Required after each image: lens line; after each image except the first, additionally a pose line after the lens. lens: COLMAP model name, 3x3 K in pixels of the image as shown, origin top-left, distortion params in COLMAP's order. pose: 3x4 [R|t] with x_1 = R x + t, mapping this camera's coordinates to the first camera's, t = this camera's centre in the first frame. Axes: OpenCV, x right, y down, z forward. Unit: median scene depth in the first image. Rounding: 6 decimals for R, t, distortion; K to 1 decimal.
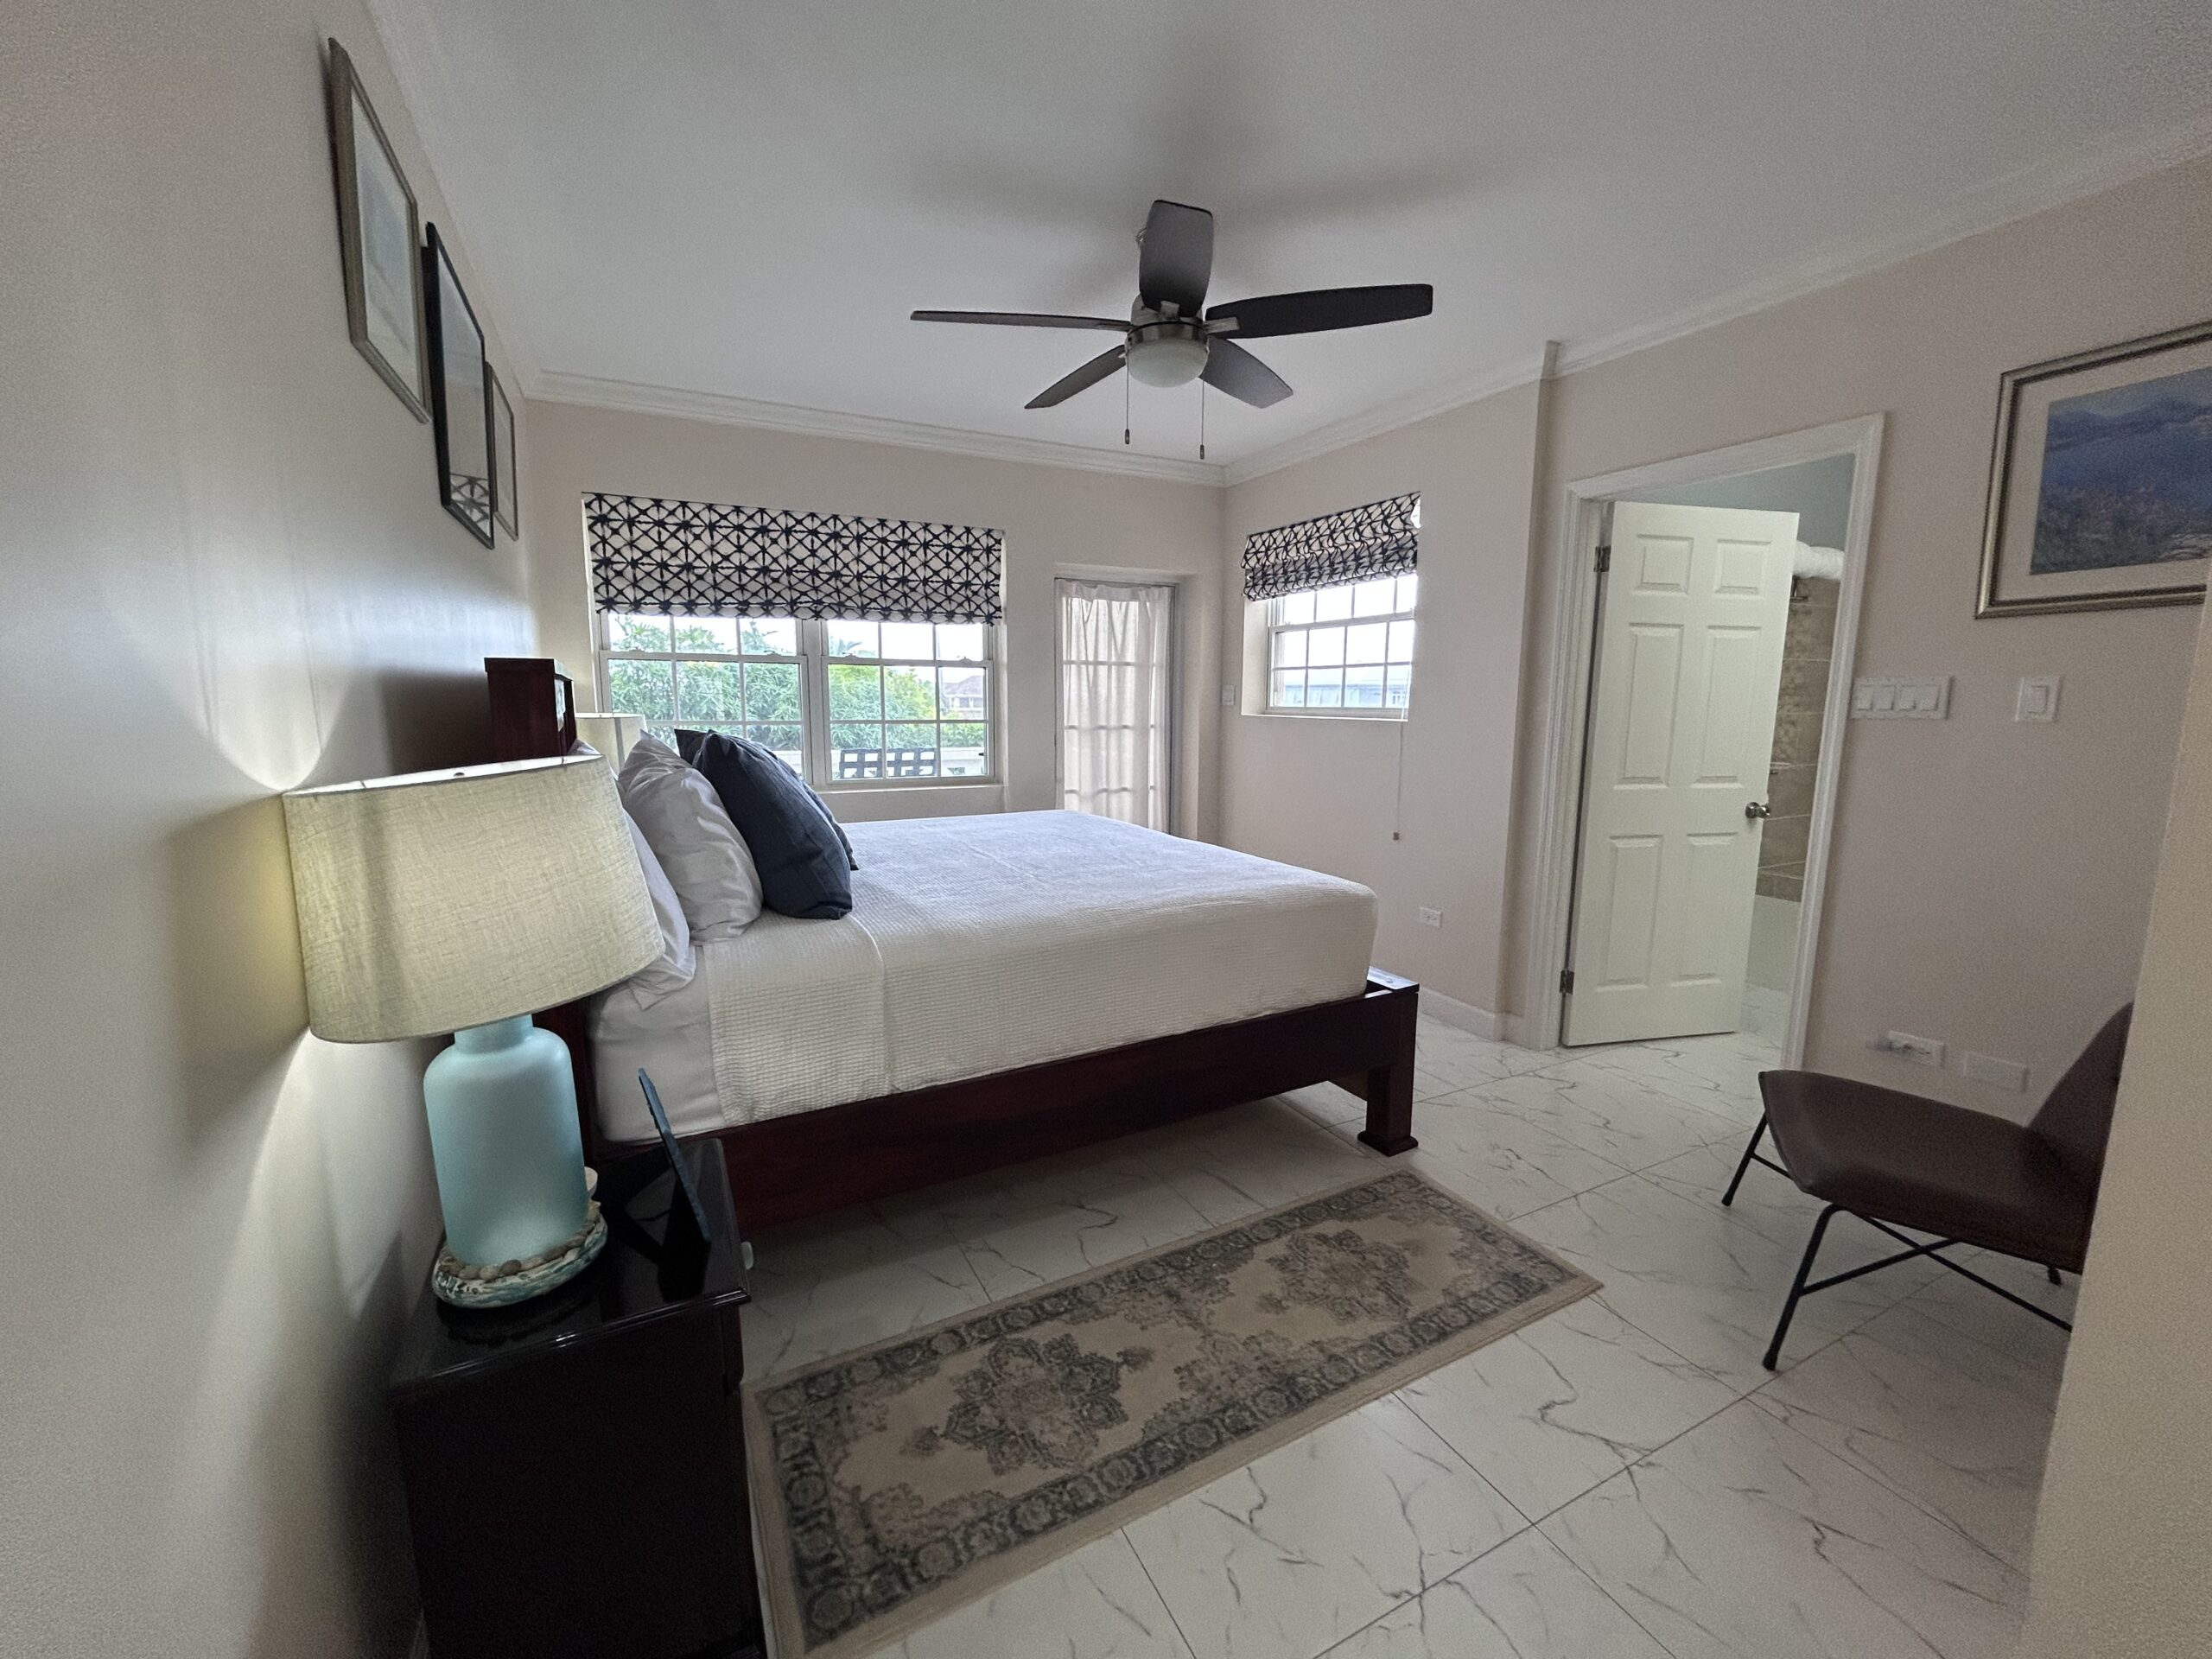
lens RADIAL K [[890.7, 0, 1098.4], [0, 890.7, 819.9], [0, 0, 1]] dist [-0.003811, 0.001130]
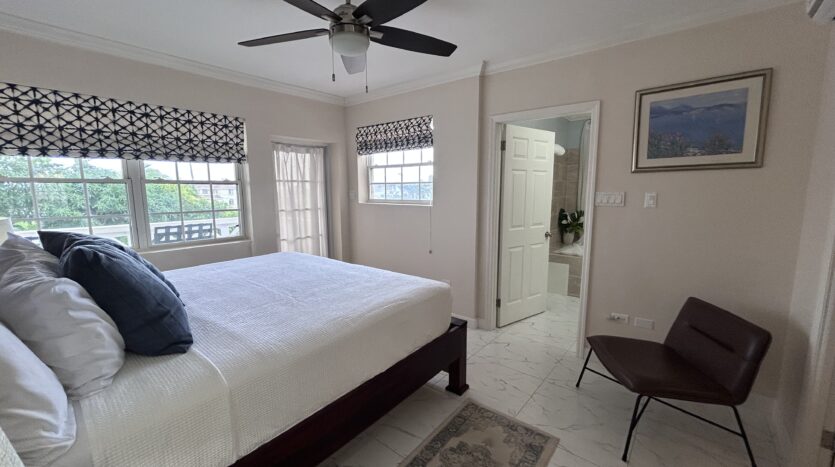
lens RADIAL K [[336.2, 0, 414.9], [0, 336.2, 231.3], [0, 0, 1]] dist [-0.002355, 0.000339]
pose [[0.917311, -0.060287, 0.393580, -0.094815], [0.063113, 0.997990, 0.005770, -0.060622], [-0.393137, 0.019547, 0.919272, 0.187829]]
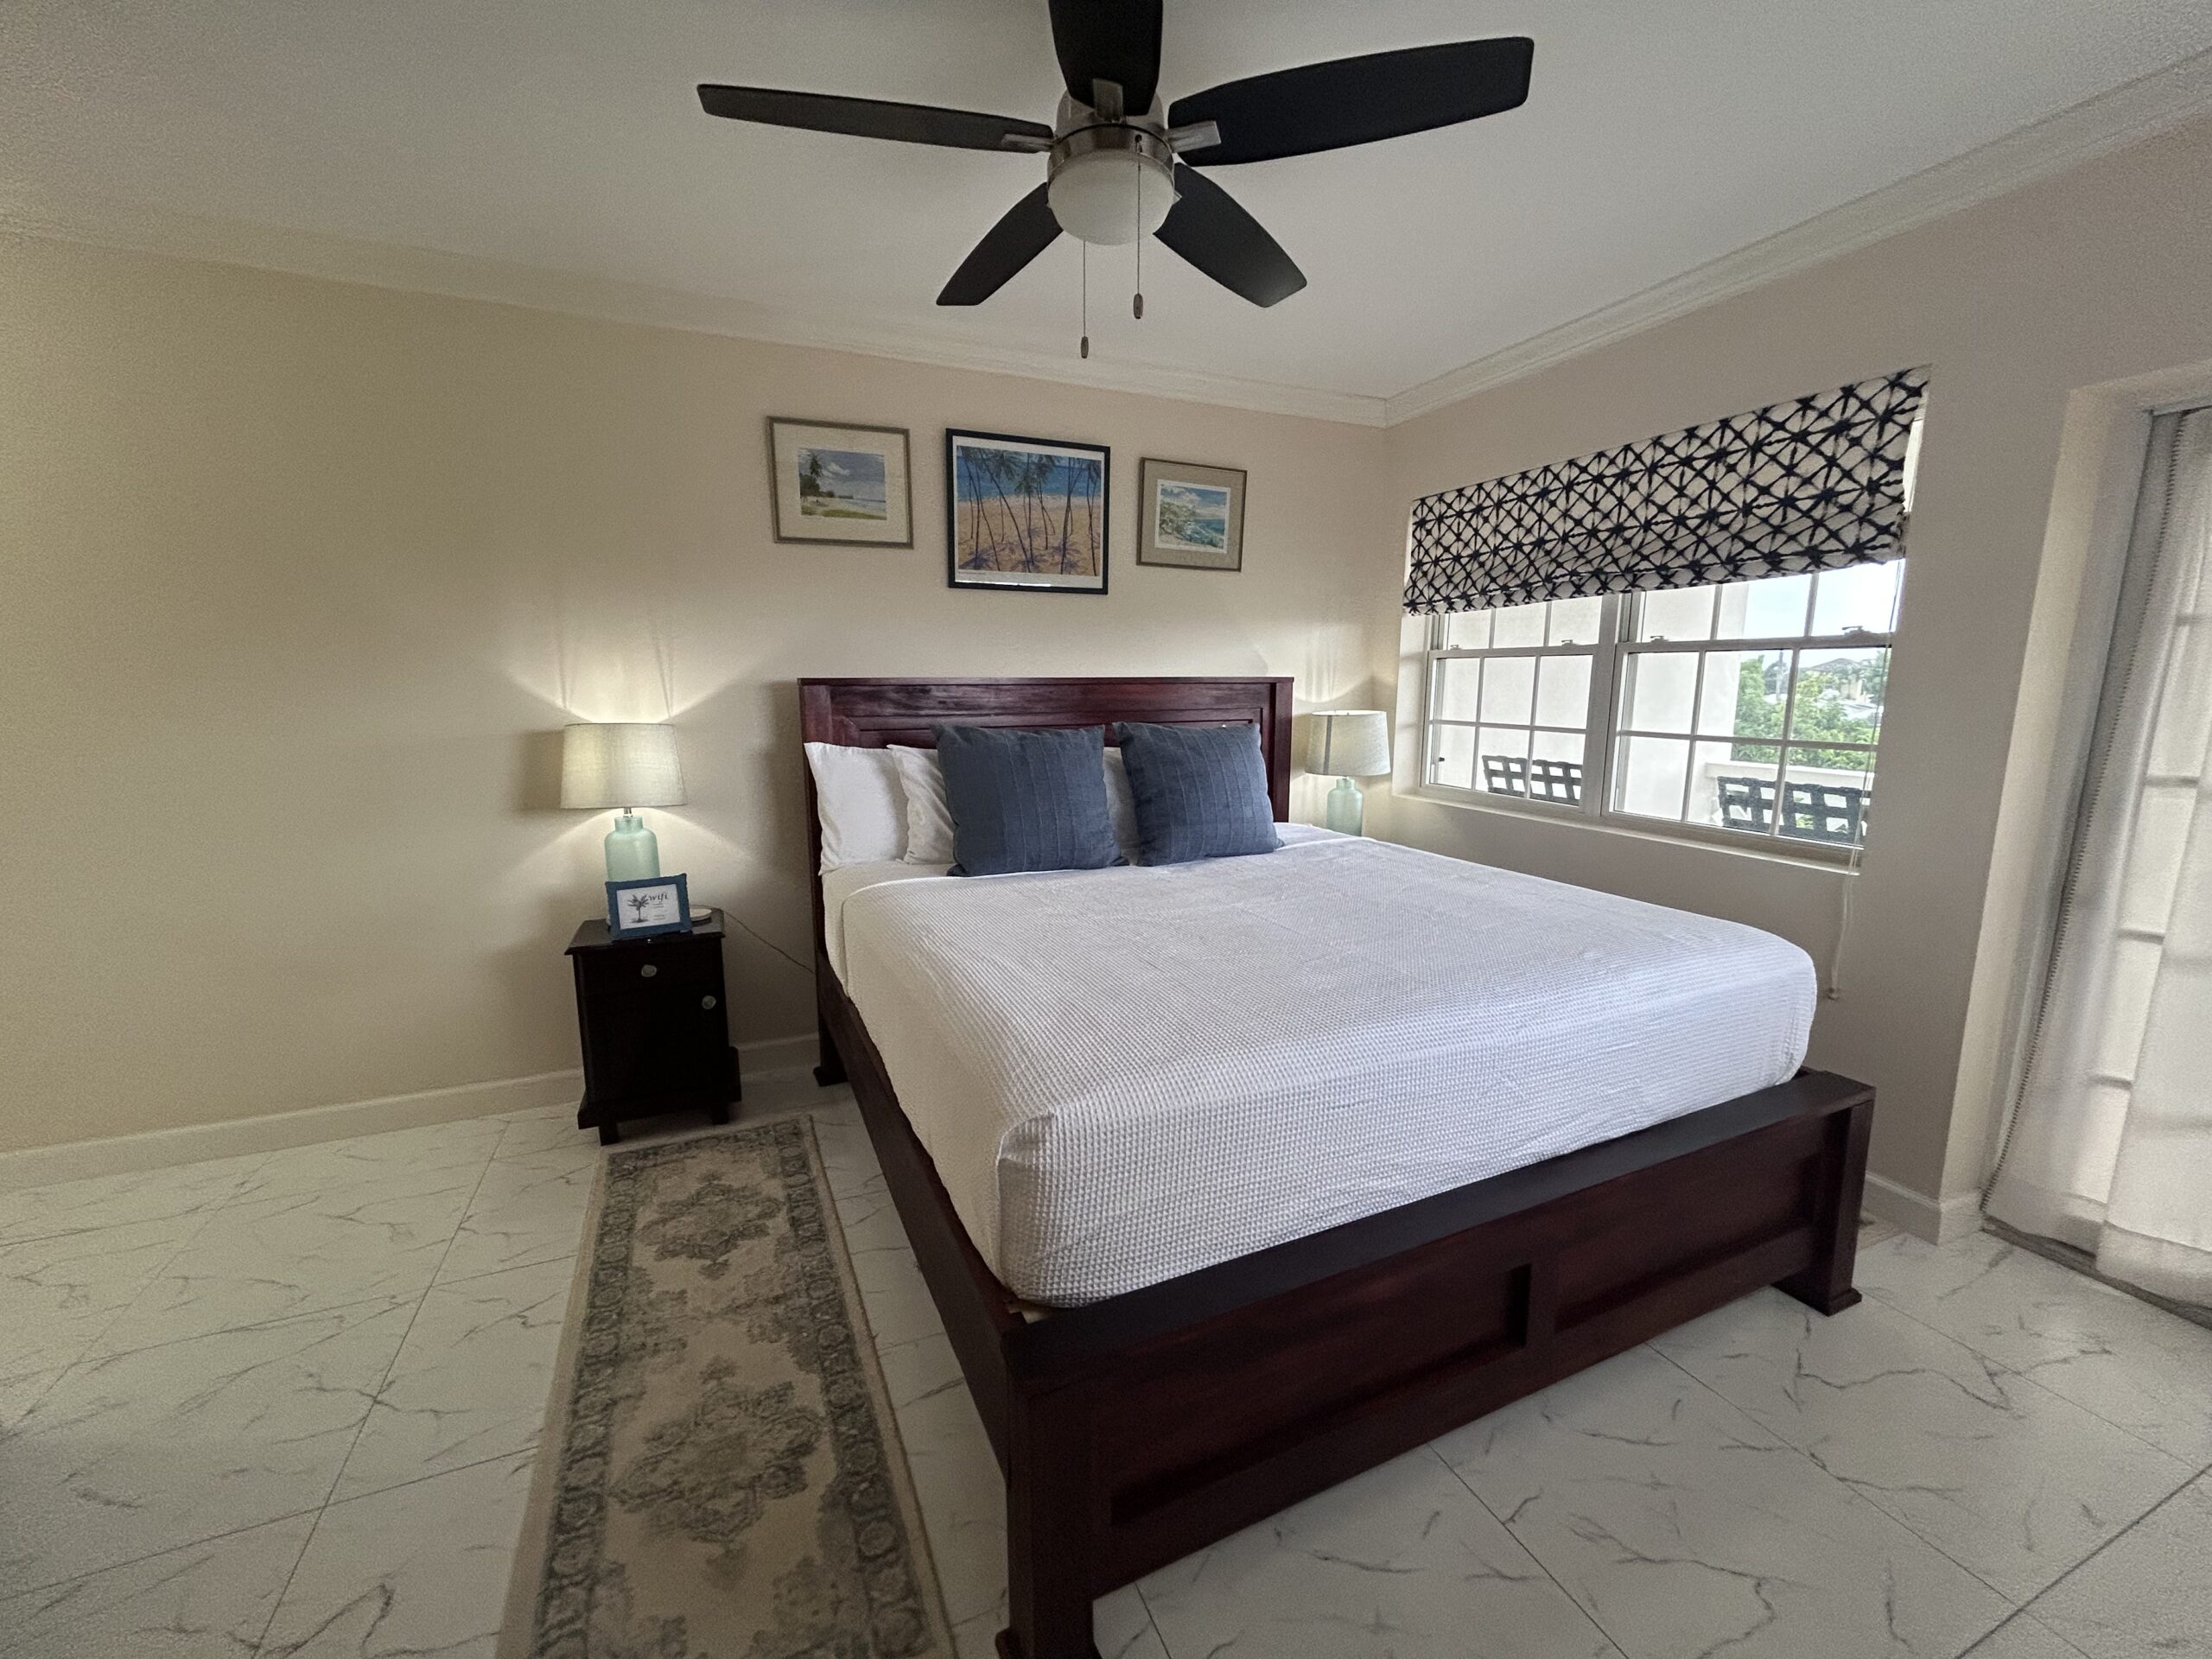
lens RADIAL K [[890.7, 0, 1116.4], [0, 890.7, 829.2], [0, 0, 1]] dist [-0.003811, 0.001130]
pose [[-0.056462, 0.157885, -0.985842, 0.637345], [-0.137433, 0.976789, 0.164306, -0.133989], [0.988901, 0.144764, -0.033453, 0.876354]]
